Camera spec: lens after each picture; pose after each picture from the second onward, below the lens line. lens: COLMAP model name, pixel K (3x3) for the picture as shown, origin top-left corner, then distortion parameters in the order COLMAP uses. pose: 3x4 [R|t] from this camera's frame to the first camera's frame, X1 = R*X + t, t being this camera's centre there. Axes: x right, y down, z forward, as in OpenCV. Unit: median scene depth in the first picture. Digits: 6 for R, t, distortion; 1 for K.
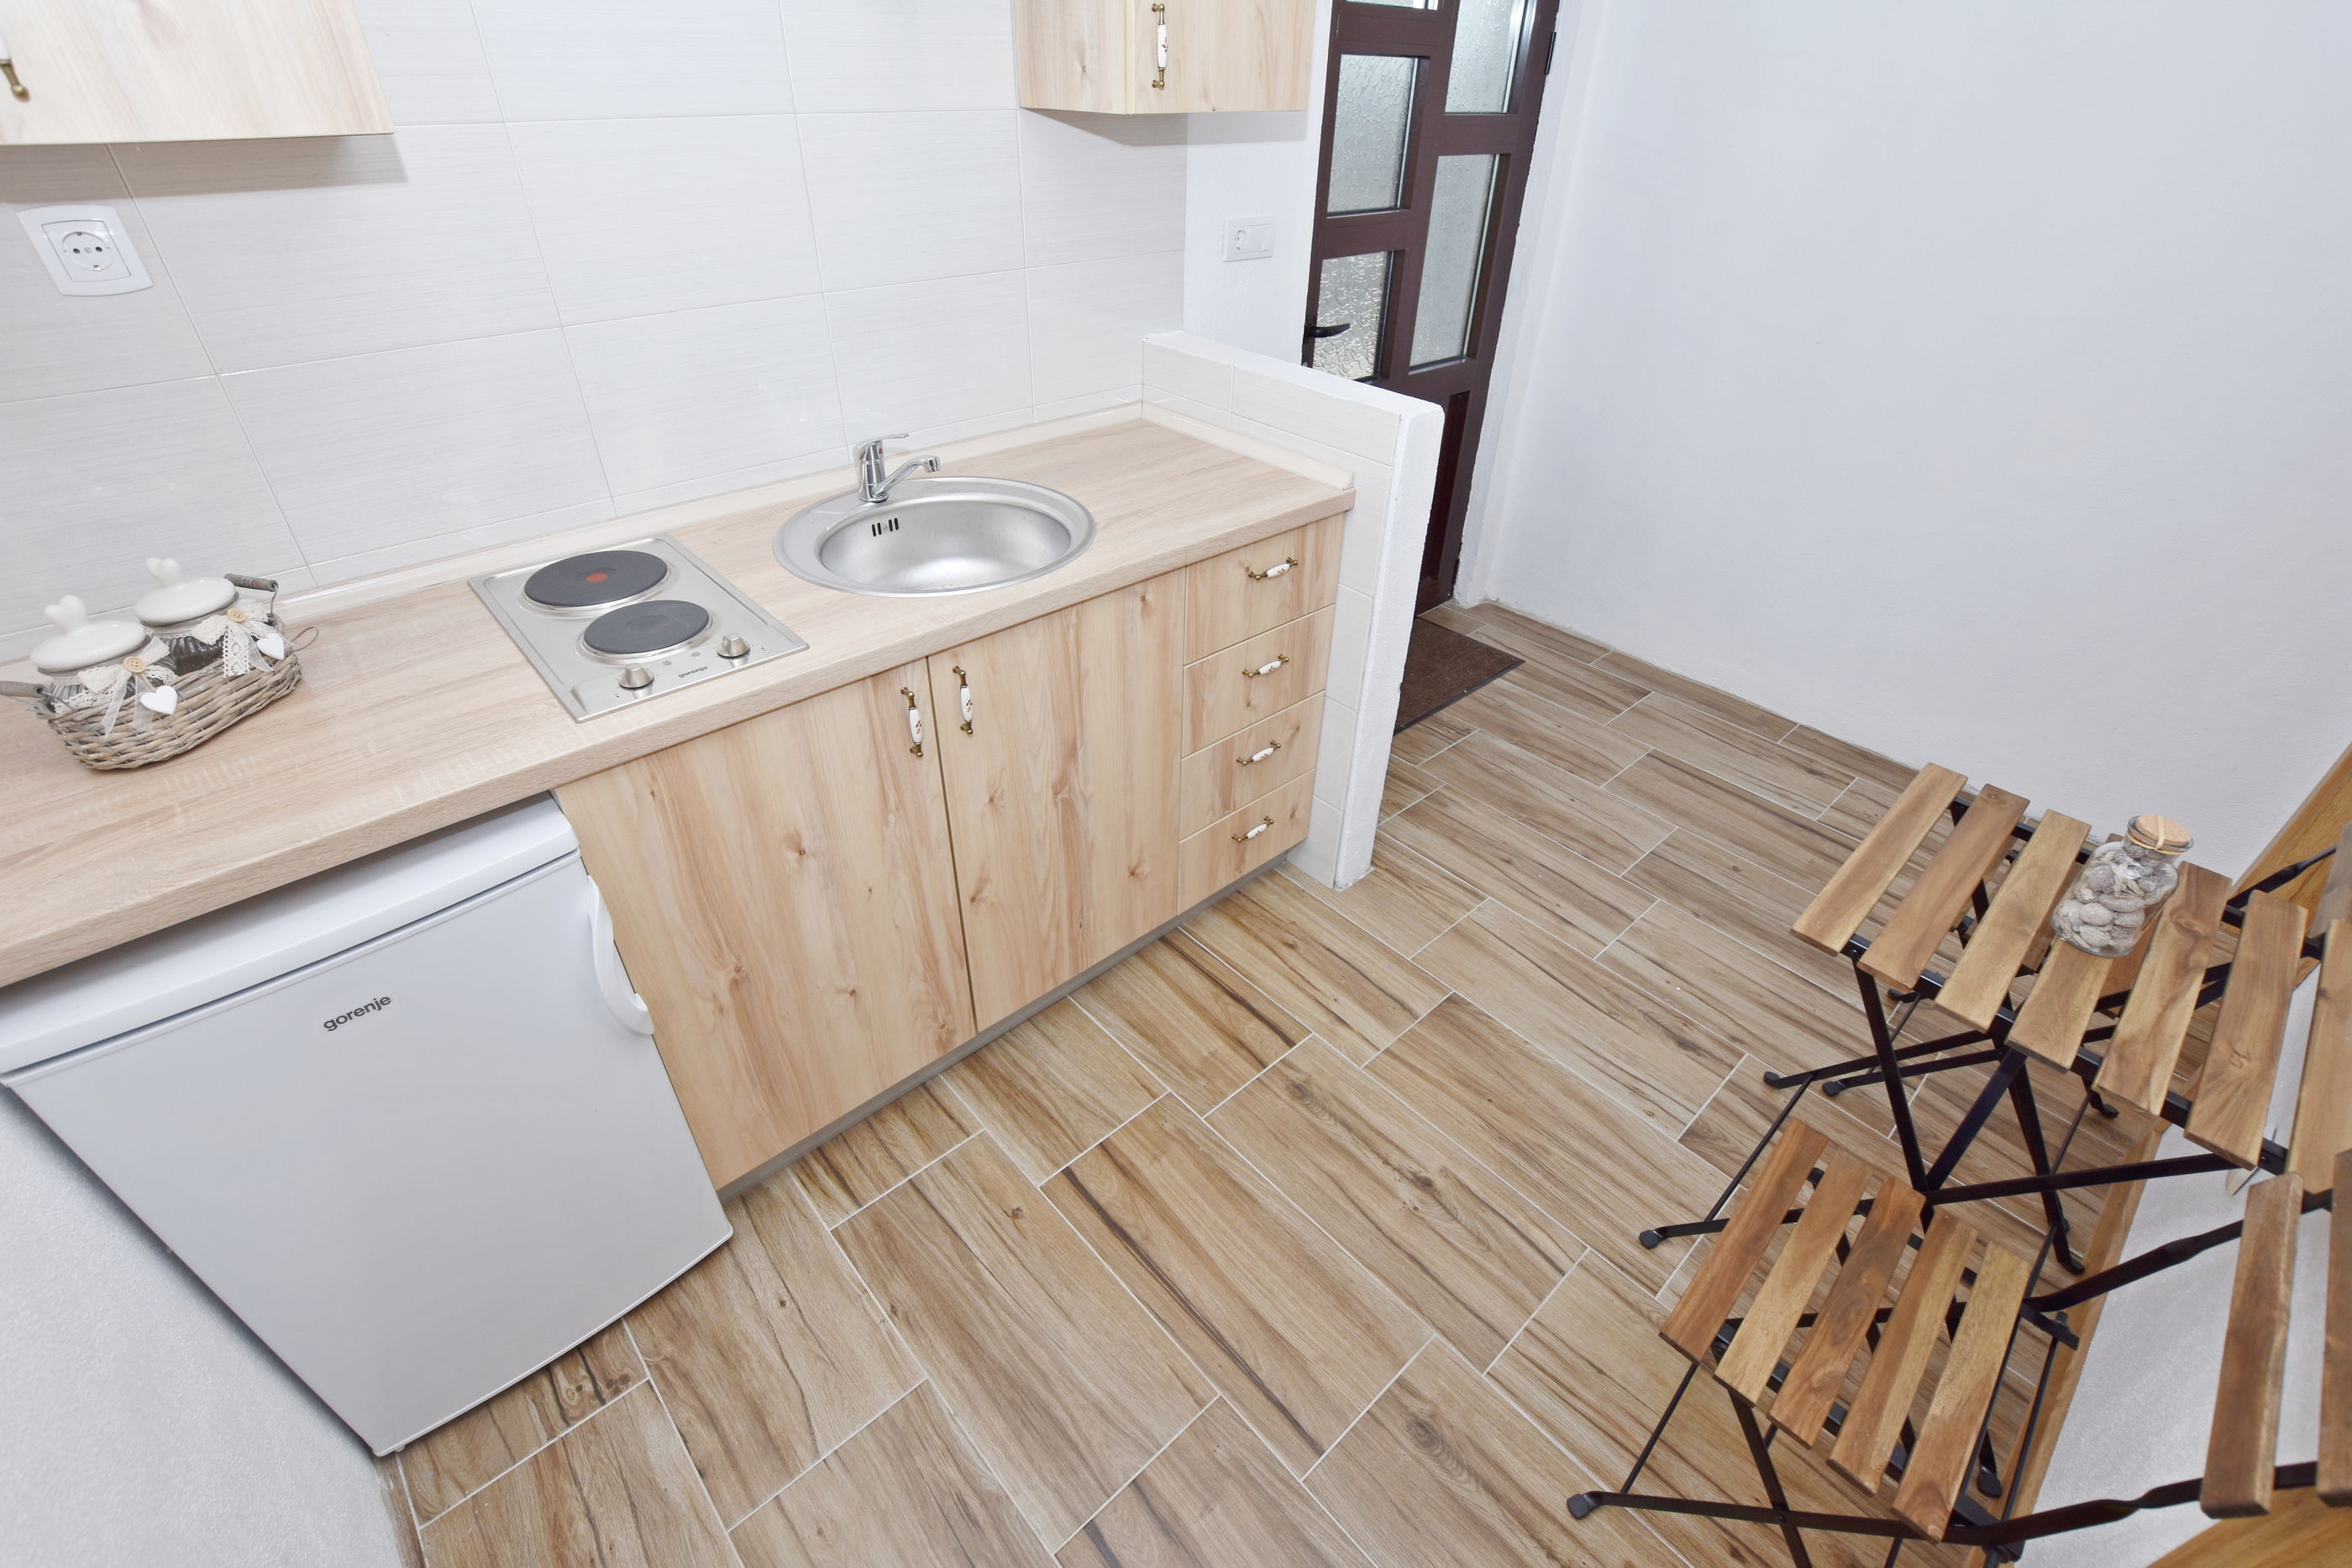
lens RADIAL K [[1039.1, 0, 1181.8], [0, 1039.1, 785.0], [0, 0, 1]] dist [-0.035082, 0.005524]
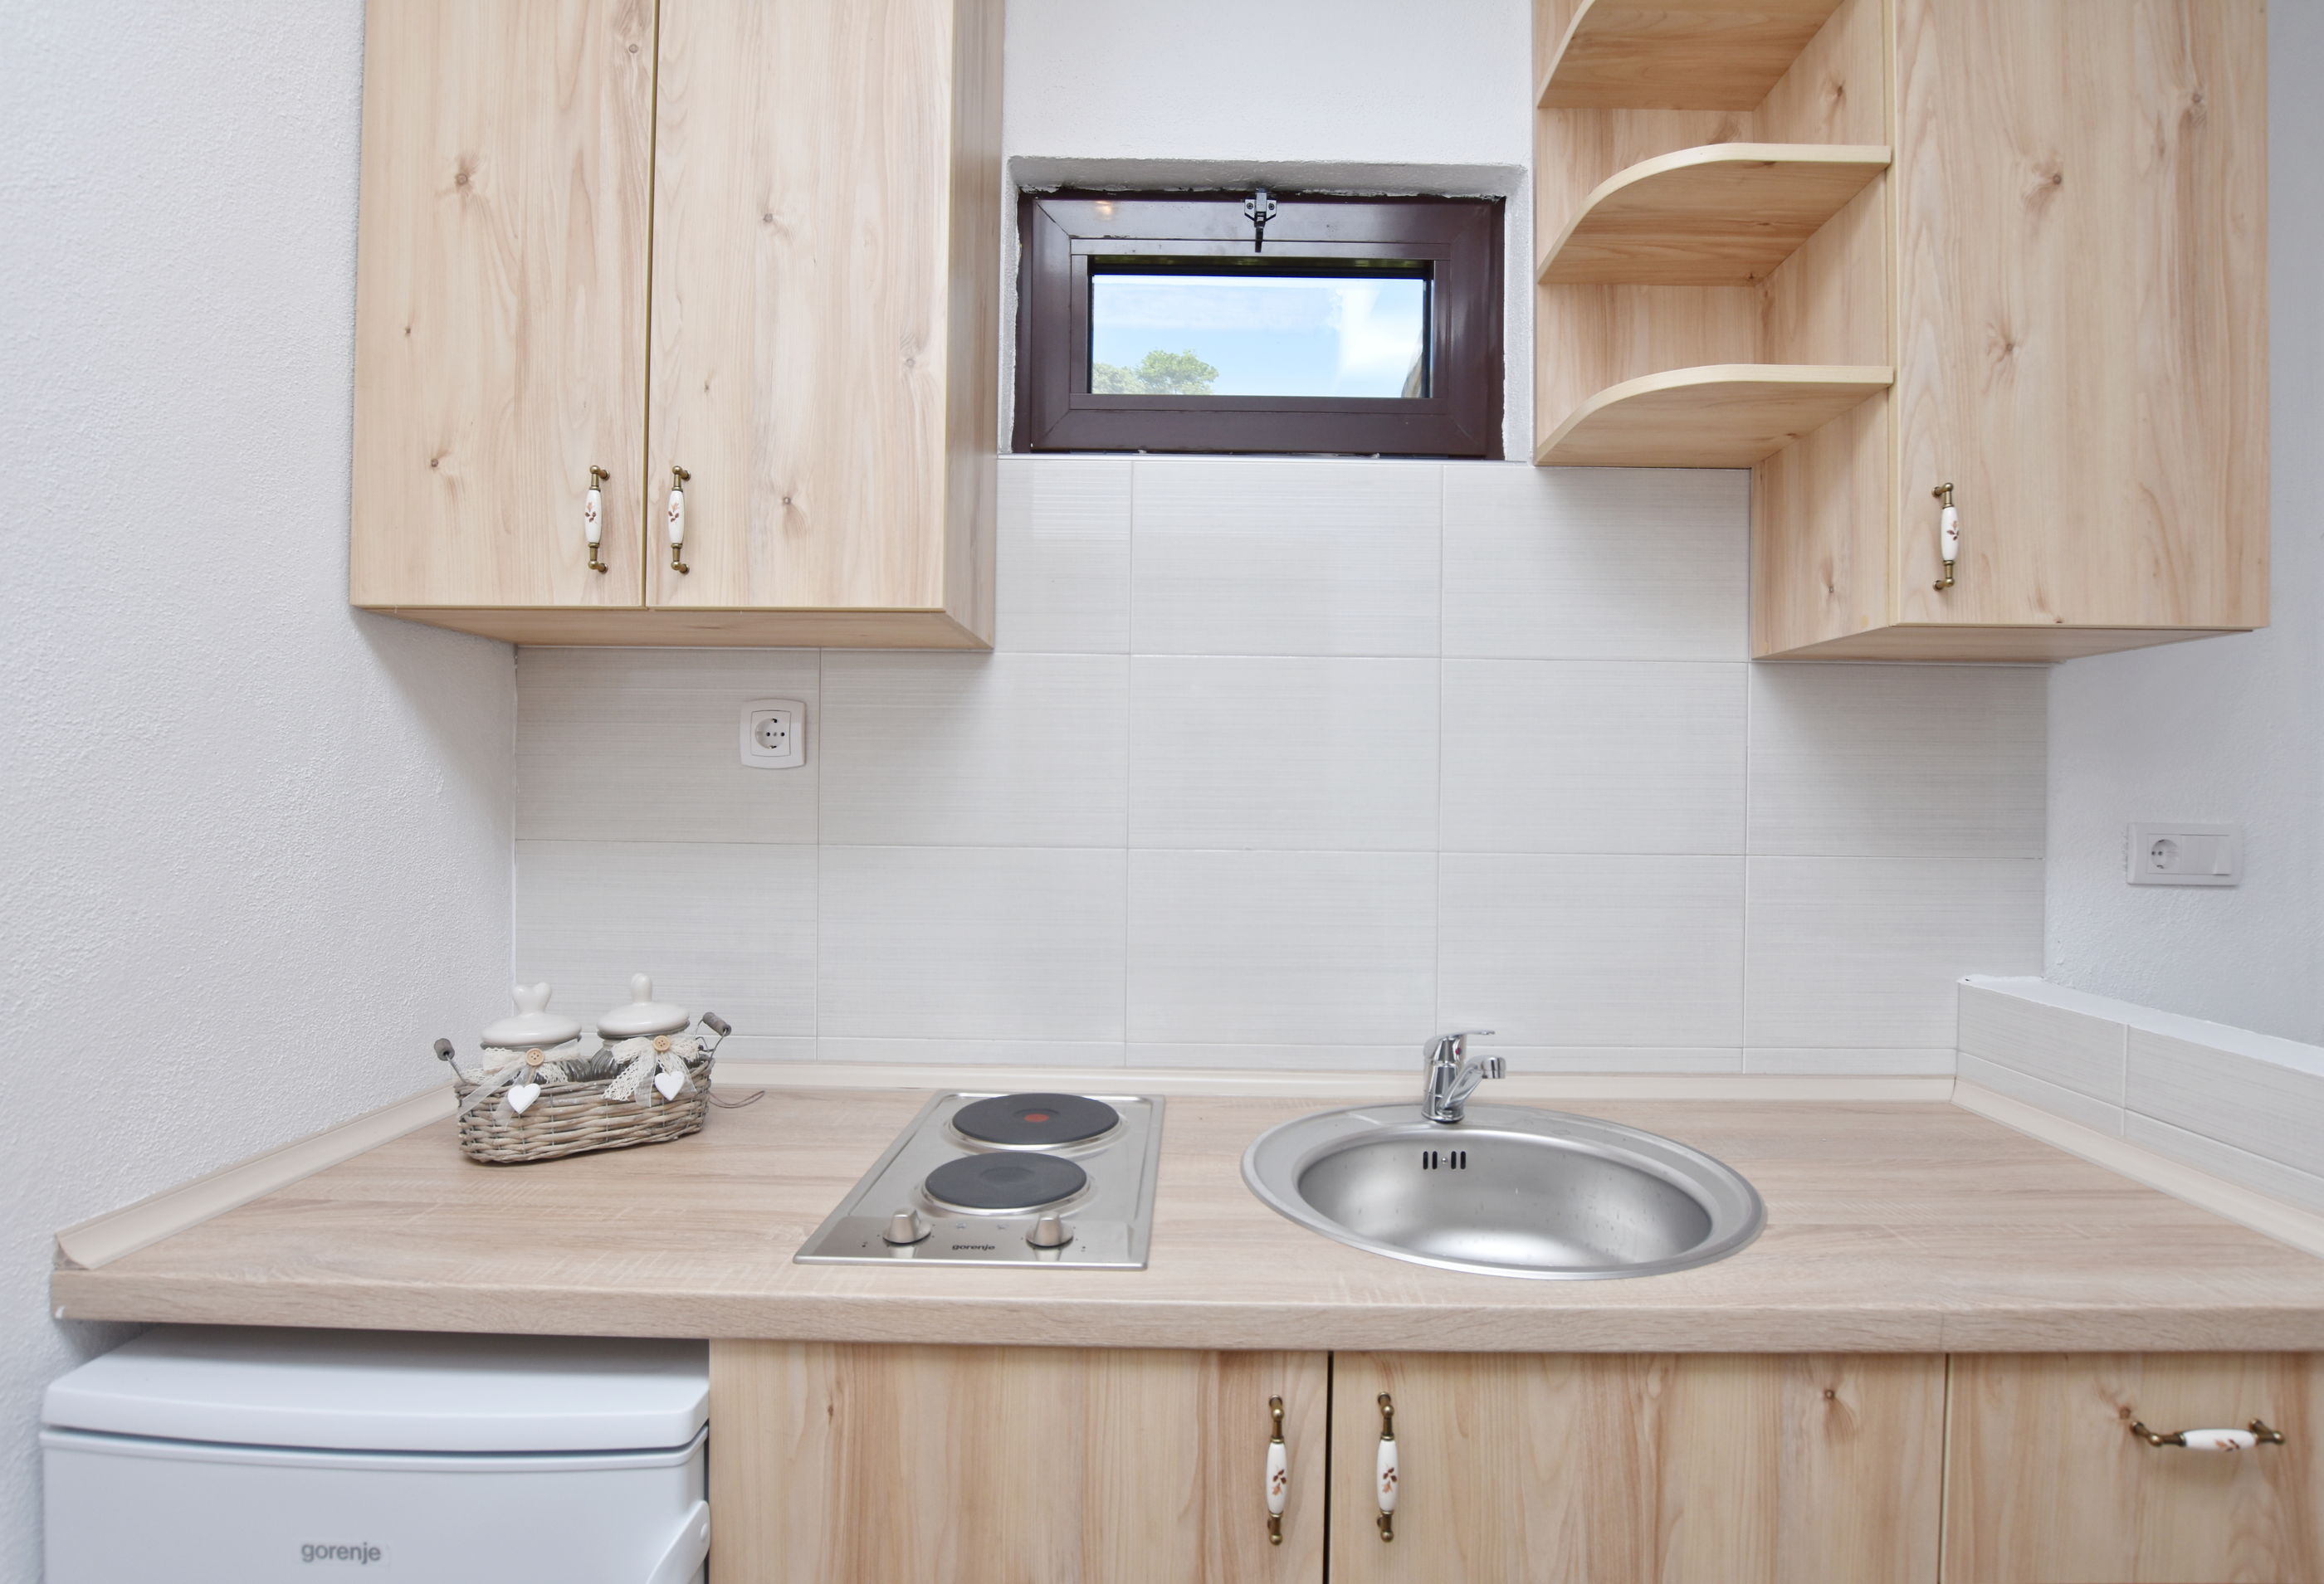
lens RADIAL K [[1118.9, 0, 1191.1], [0, 1118.9, 789.8], [0, 0, 1]] dist [-0.028291, 0.001214]
pose [[0.736302, -0.014321, -0.676501, 0.093175], [-0.387552, 0.810622, -0.438971, -0.065901], [0.554673, 0.585395, 0.591312, 0.355255]]
